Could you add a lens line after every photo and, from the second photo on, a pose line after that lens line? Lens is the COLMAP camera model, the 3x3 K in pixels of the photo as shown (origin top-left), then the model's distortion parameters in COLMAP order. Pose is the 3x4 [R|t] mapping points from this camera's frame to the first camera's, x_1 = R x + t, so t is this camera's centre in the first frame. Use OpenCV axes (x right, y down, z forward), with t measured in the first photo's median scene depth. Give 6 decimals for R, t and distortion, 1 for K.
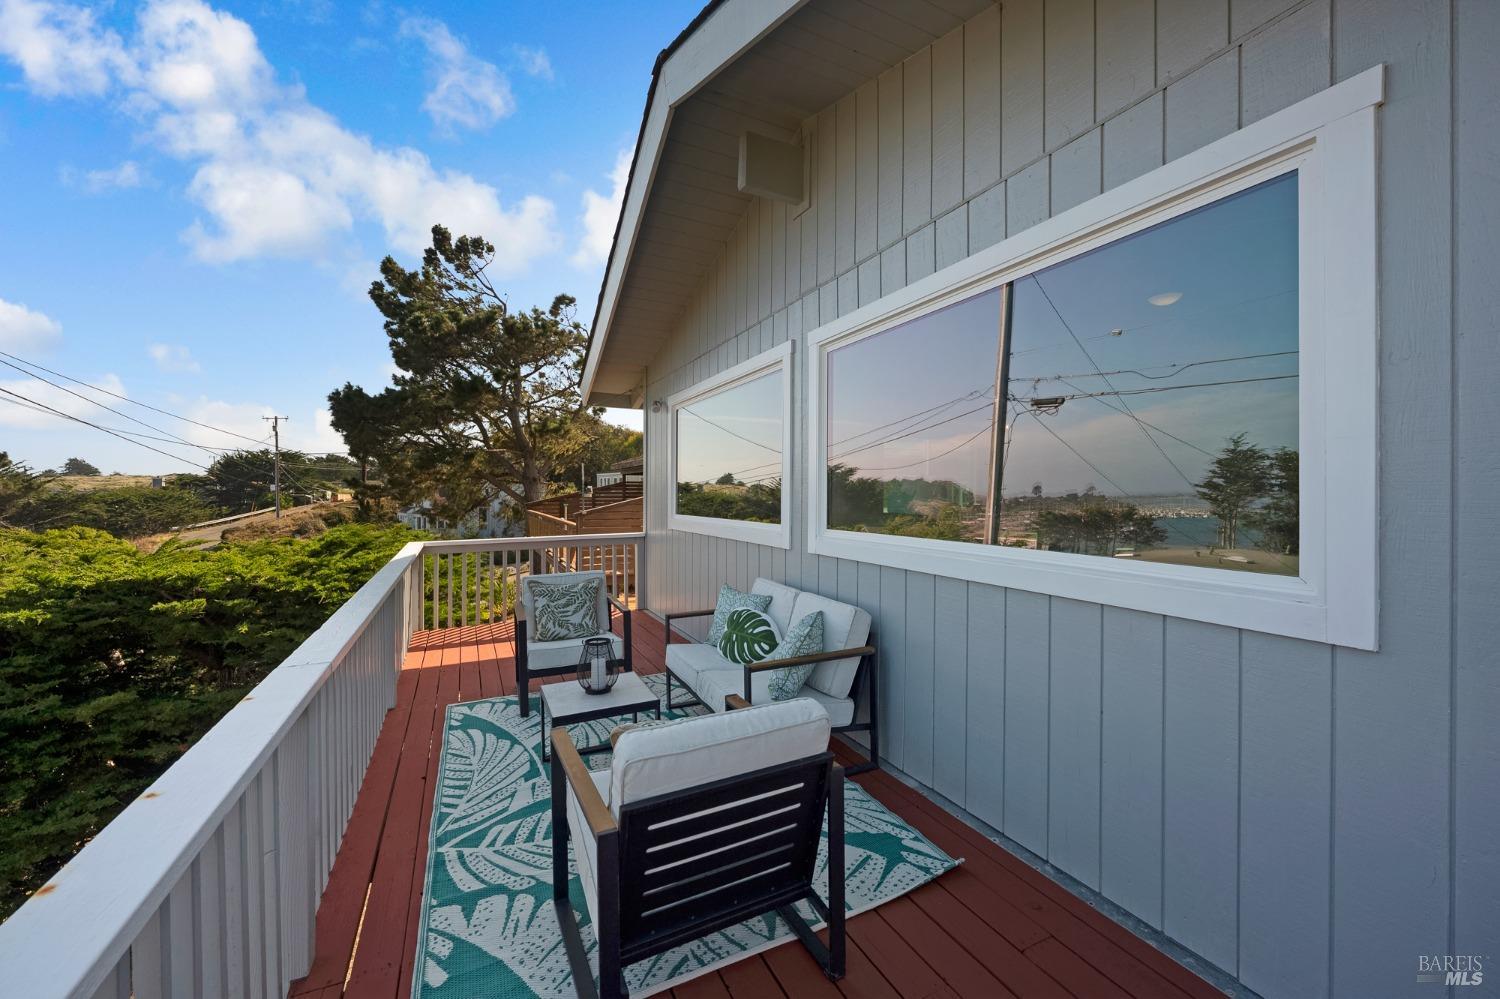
lens RADIAL K [[597.7, 0, 750.0], [0, 597.7, 499.5], [0, 0, 1]] dist [-0.000032, -0.000019]
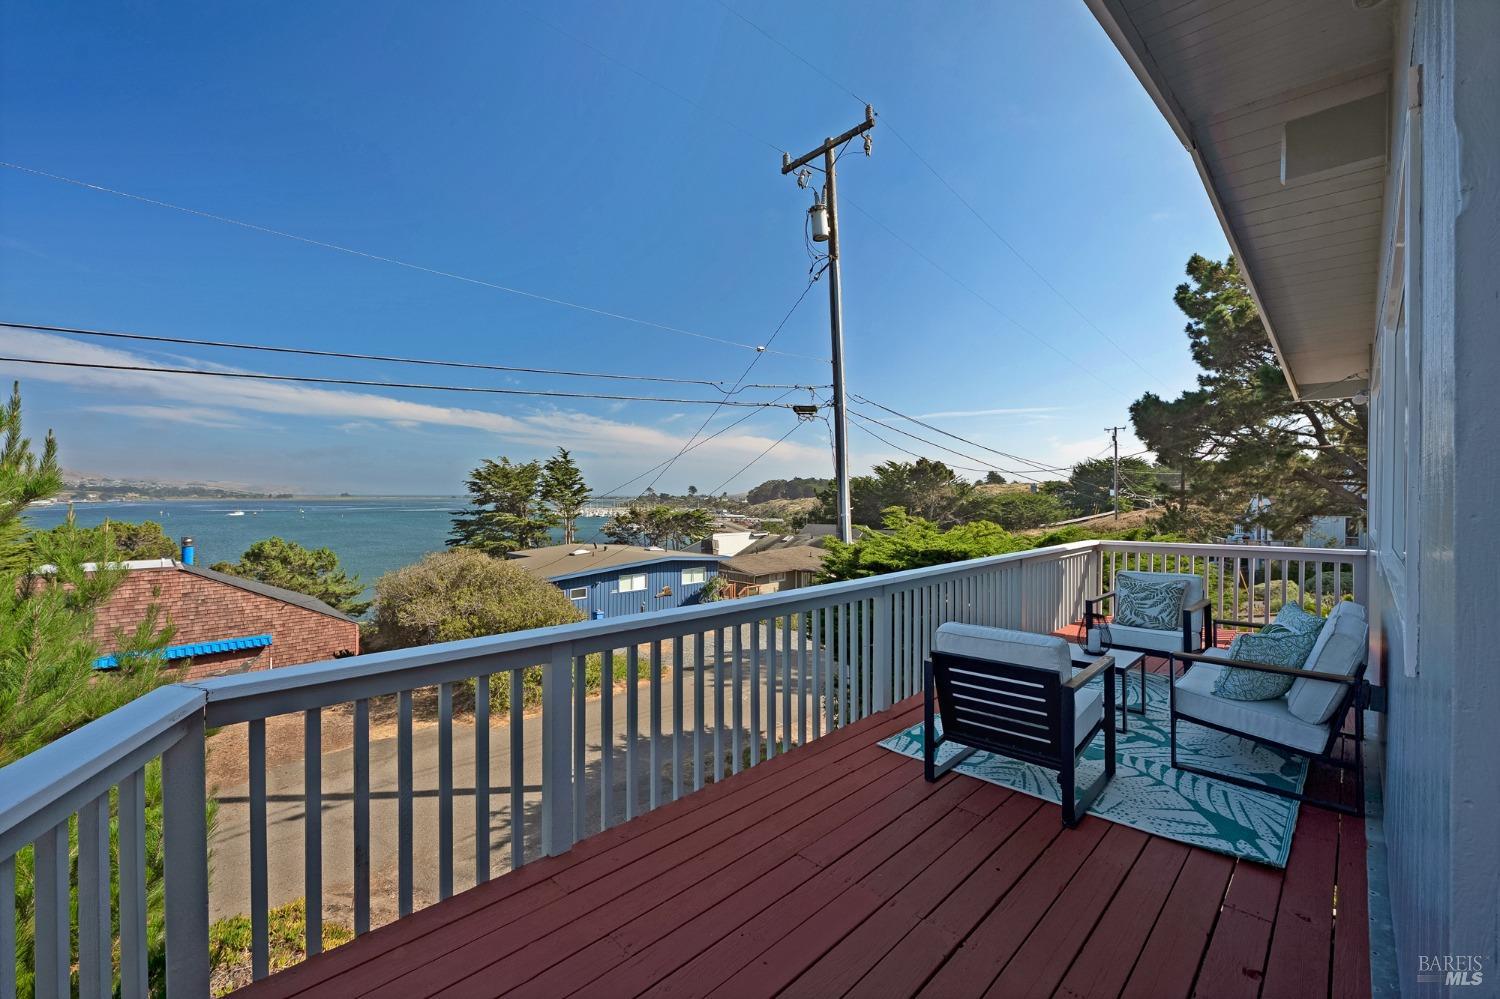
lens RADIAL K [[631.8, 0, 750.0], [0, 631.8, 499.5], [0, 0, 1]] dist [0.000042, 0.000018]
pose [[0.340397, 0.007618, -0.940251, 0.120581], [-0.014648, 0.999889, 0.002798, -0.001020], [0.940168, 0.012820, 0.340471, -0.025848]]
